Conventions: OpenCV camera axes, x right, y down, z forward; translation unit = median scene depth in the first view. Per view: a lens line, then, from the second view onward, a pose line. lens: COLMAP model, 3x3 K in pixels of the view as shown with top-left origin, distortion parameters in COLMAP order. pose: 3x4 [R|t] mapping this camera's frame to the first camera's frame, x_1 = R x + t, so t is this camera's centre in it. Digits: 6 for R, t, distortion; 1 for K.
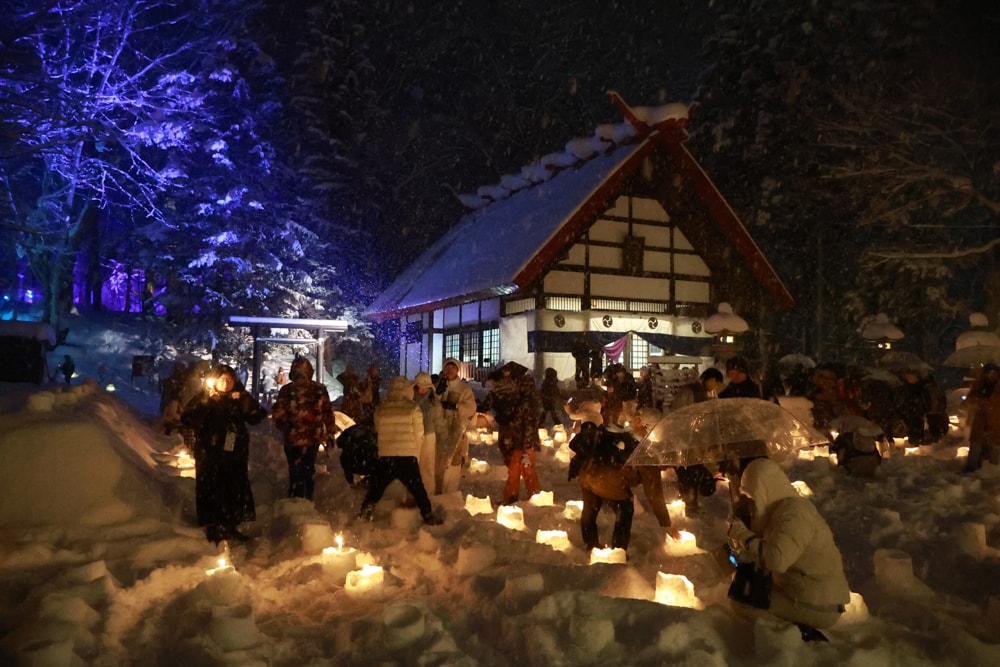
lens RADIAL K [[819.8, 0, 502.2], [0, 819.8, 337.7], [0, 0, 1]] dist [-0.001052, -0.008474]
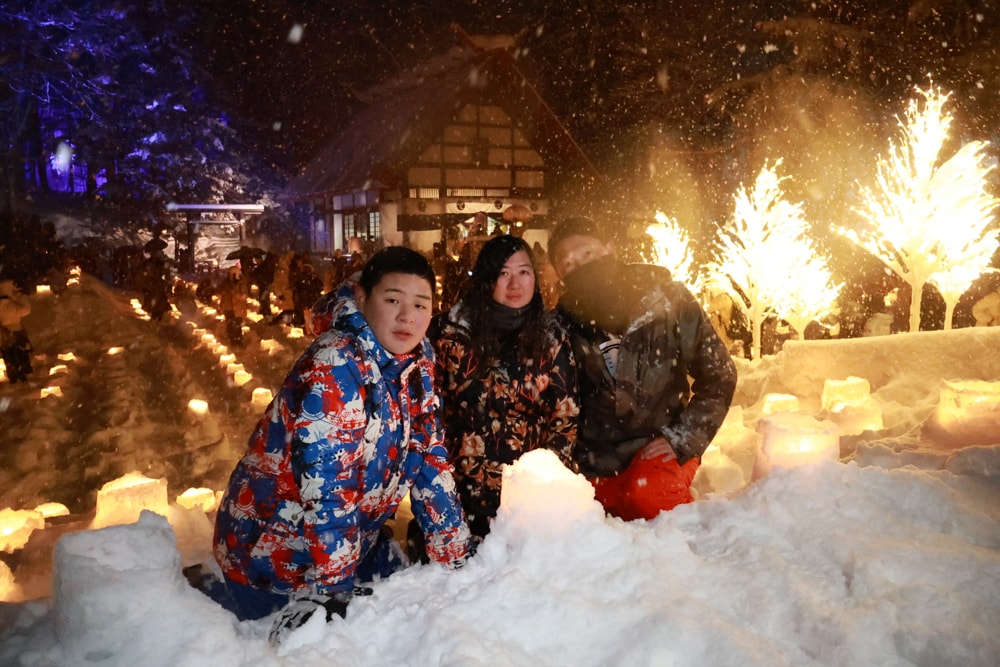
lens RADIAL K [[819.8, 0, 500.7], [0, 819.8, 331.9], [0, 0, 1]] dist [-0.001052, -0.008474]
pose [[0.998058, -0.029502, 0.054866, 0.102352], [0.019965, 0.985776, 0.166872, -0.033925], [-0.059008, -0.165453, 0.984451, -0.287207]]
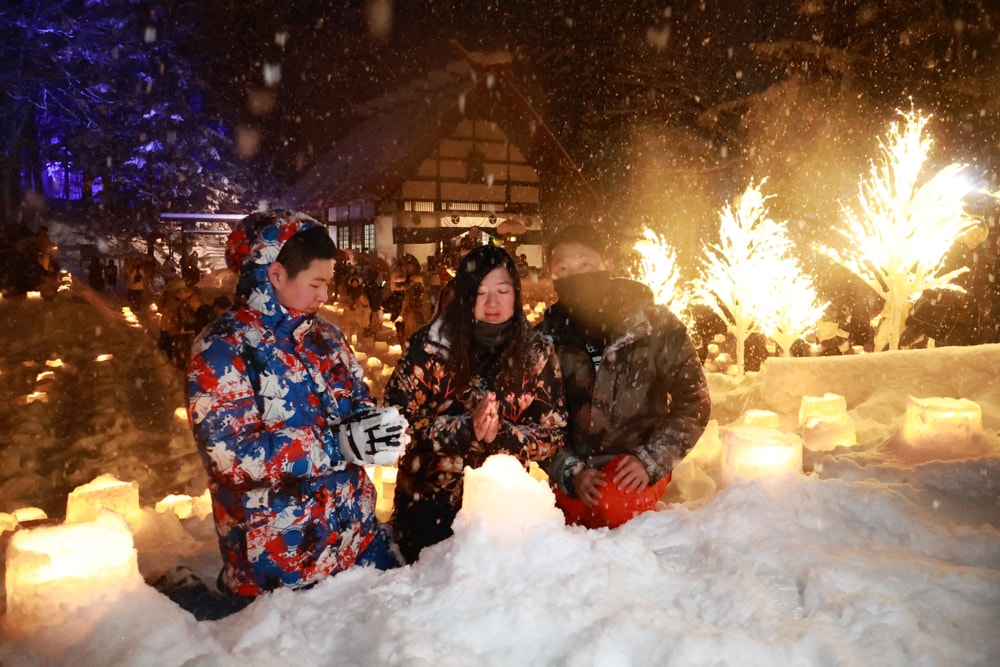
lens RADIAL K [[819.8, 0, 502.0], [0, 819.8, 332.9], [0, 0, 1]] dist [-0.001052, -0.008474]
pose [[0.997918, -0.011685, 0.063428, 0.105070], [0.002021, 0.988635, 0.150325, -0.033373], [-0.064464, -0.149884, 0.986600, -0.288486]]
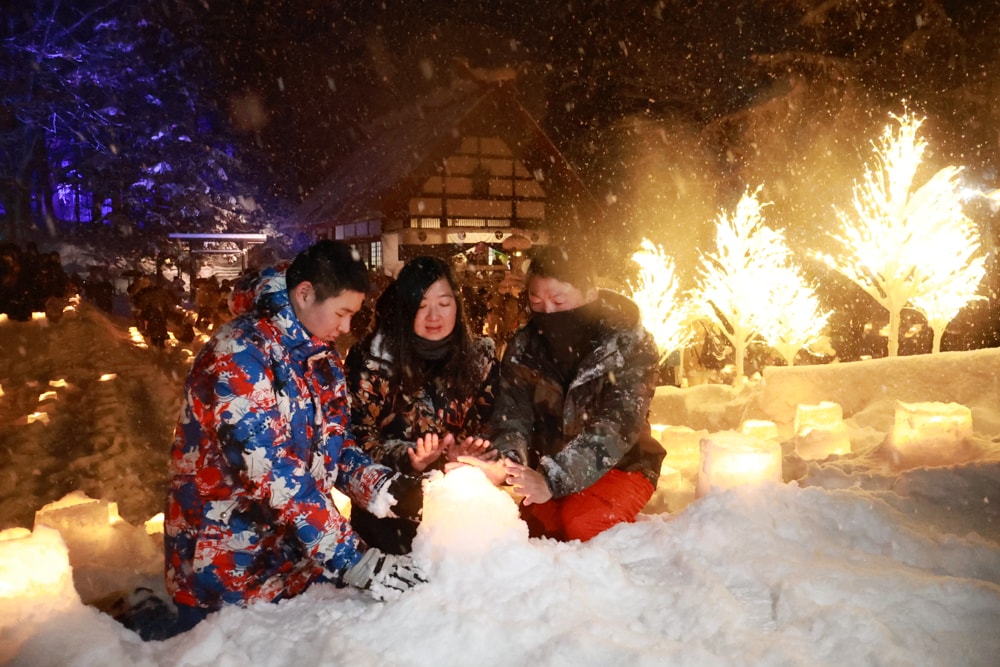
lens RADIAL K [[819.8, 0, 502.6], [0, 819.8, 331.6], [0, 0, 1]] dist [-0.001052, -0.008474]
pose [[0.998385, -0.024038, 0.051473, 0.109813], [0.017199, 0.991442, 0.129410, -0.032011], [-0.054143, -0.128316, 0.990254, -0.286381]]
